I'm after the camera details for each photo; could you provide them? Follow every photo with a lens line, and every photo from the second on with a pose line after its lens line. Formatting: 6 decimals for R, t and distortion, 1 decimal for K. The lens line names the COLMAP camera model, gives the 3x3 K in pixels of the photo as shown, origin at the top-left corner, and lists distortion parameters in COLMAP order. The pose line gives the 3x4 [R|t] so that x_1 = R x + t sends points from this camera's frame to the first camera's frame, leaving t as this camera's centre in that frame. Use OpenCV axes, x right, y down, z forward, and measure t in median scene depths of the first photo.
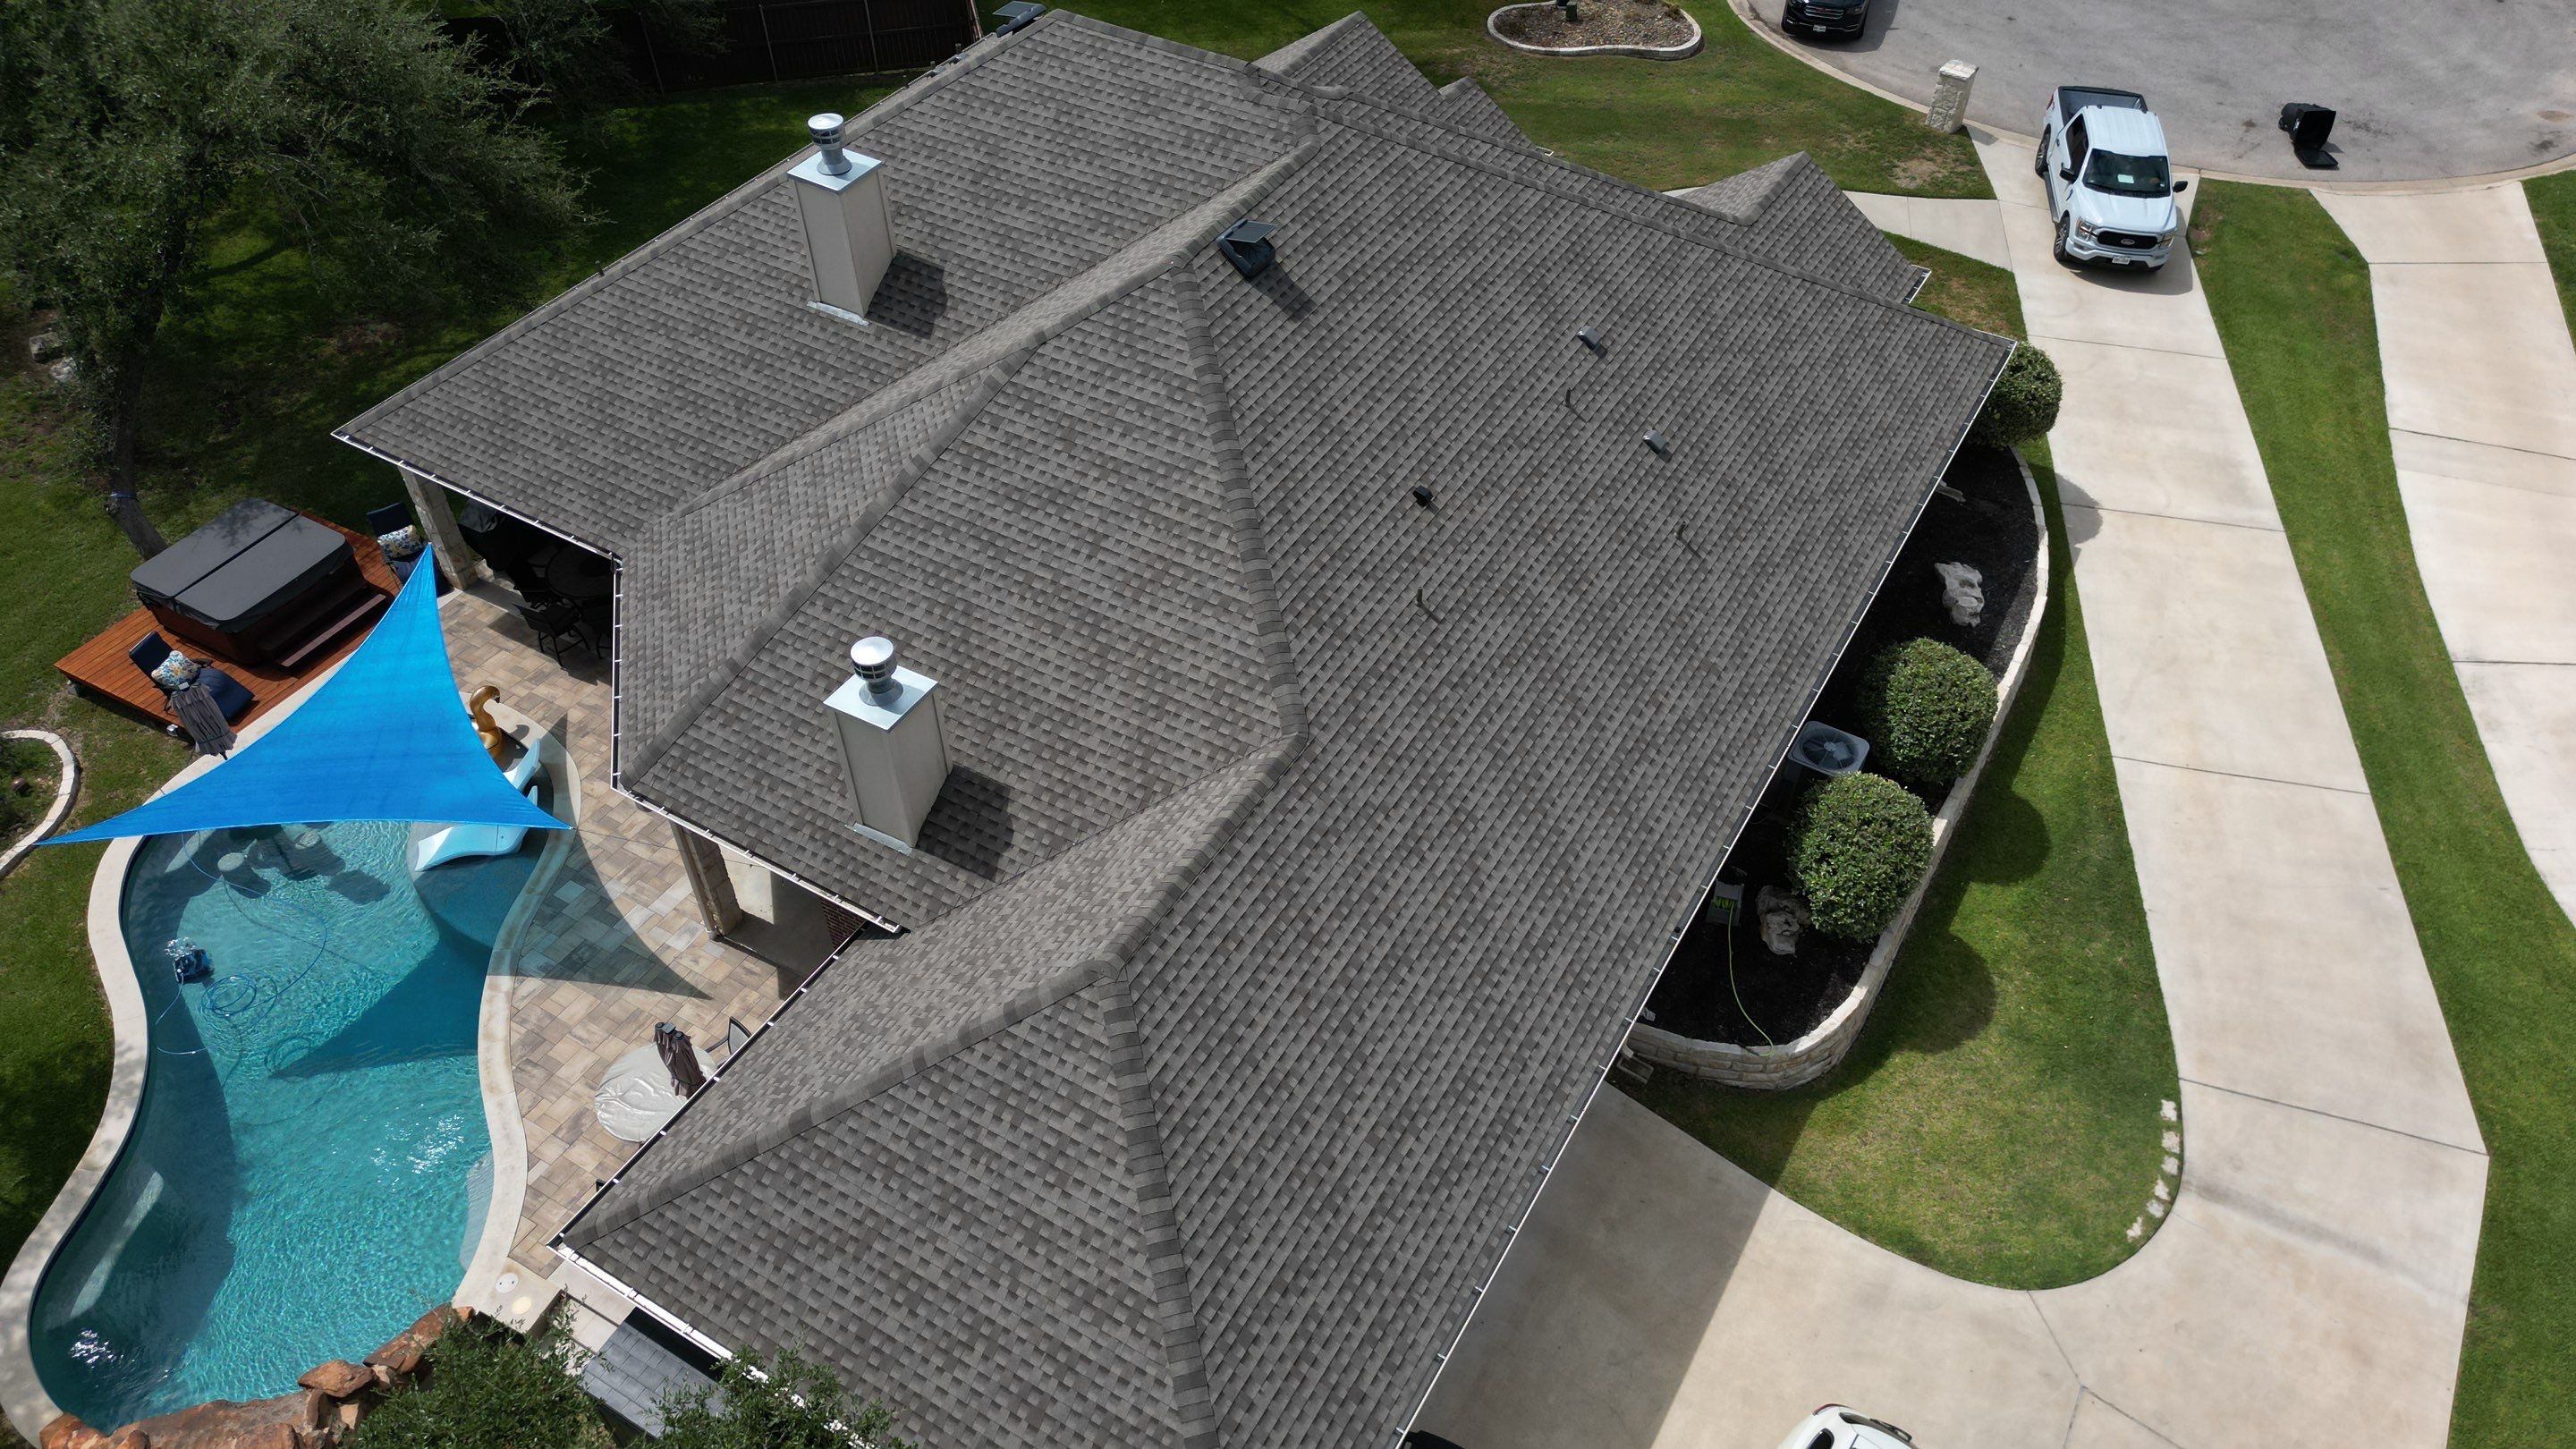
lens RADIAL K [[1800.9, 0, 1288.0], [0, 1800.9, 724.5], [0, 0, 1]] dist [0.097139, -0.103282]
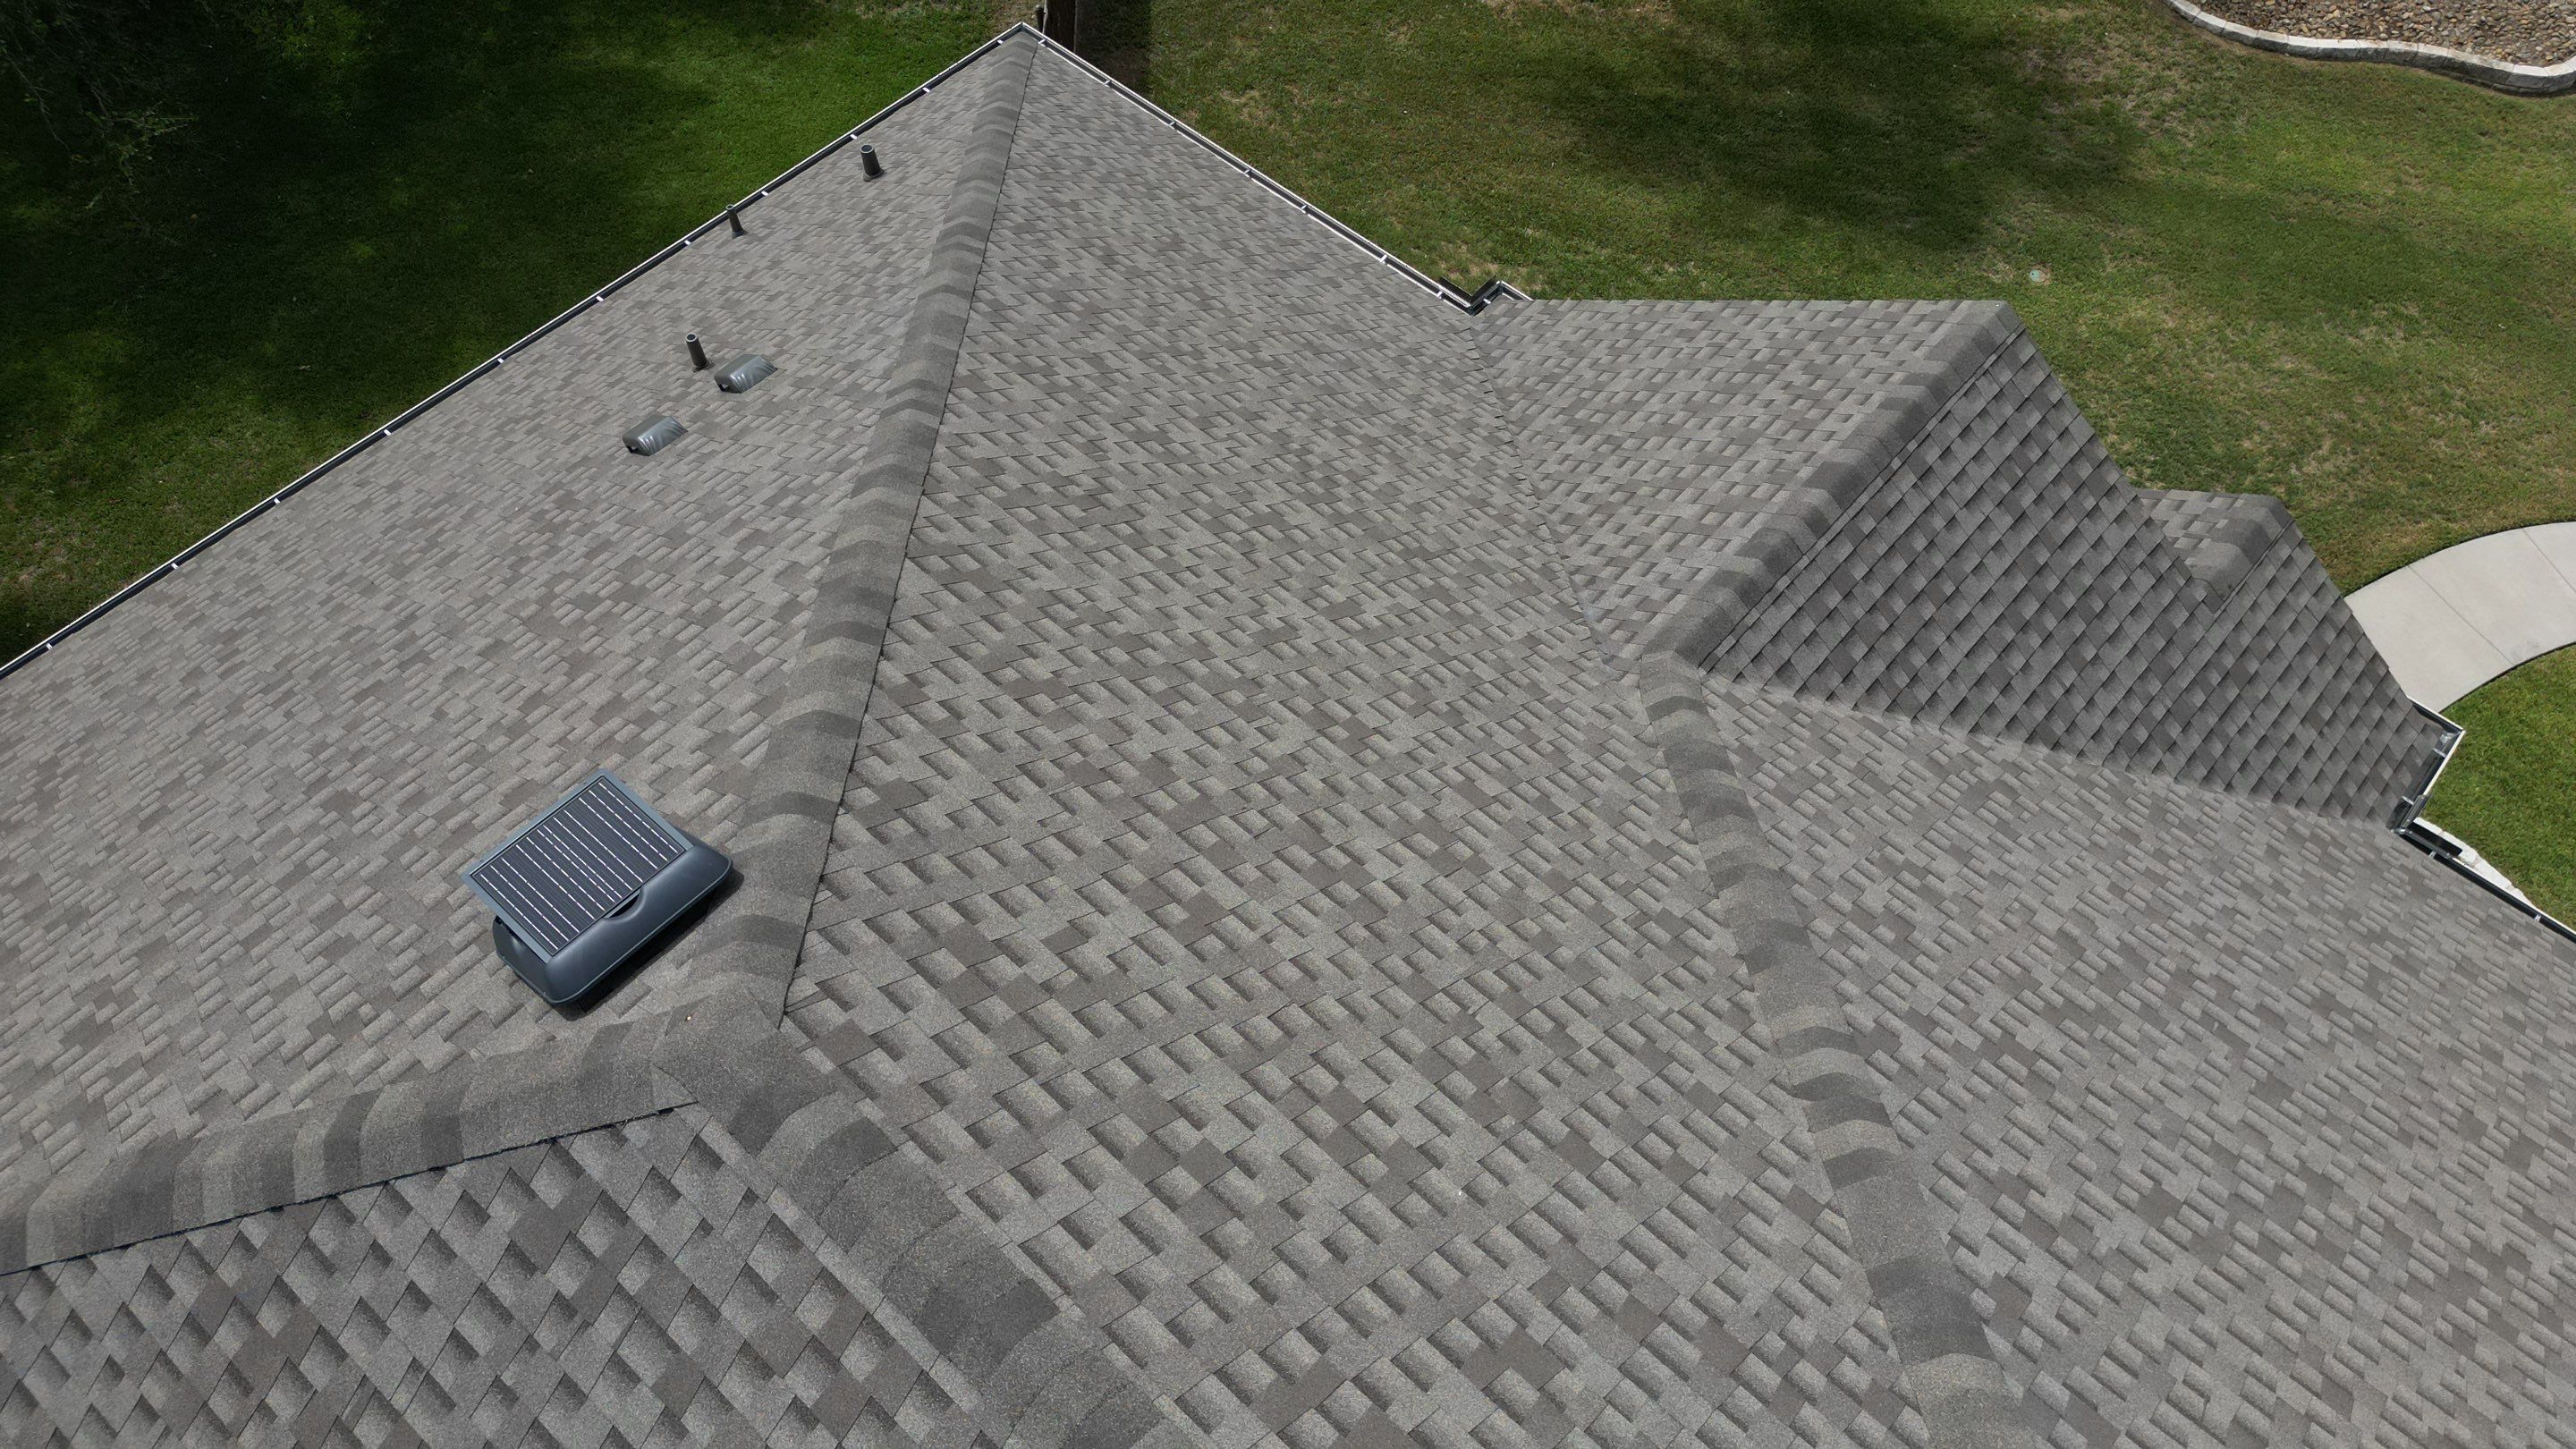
lens RADIAL K [[1811.3, 0, 1288.0], [0, 1811.3, 724.5], [0, 0, 1]] dist [0.070441, -0.058923]
pose [[0.981563, 0.168989, -0.089311, -0.032487], [-0.145577, 0.963748, 0.223603, -0.274476], [0.123860, -0.206479, 0.970580, 0.480076]]
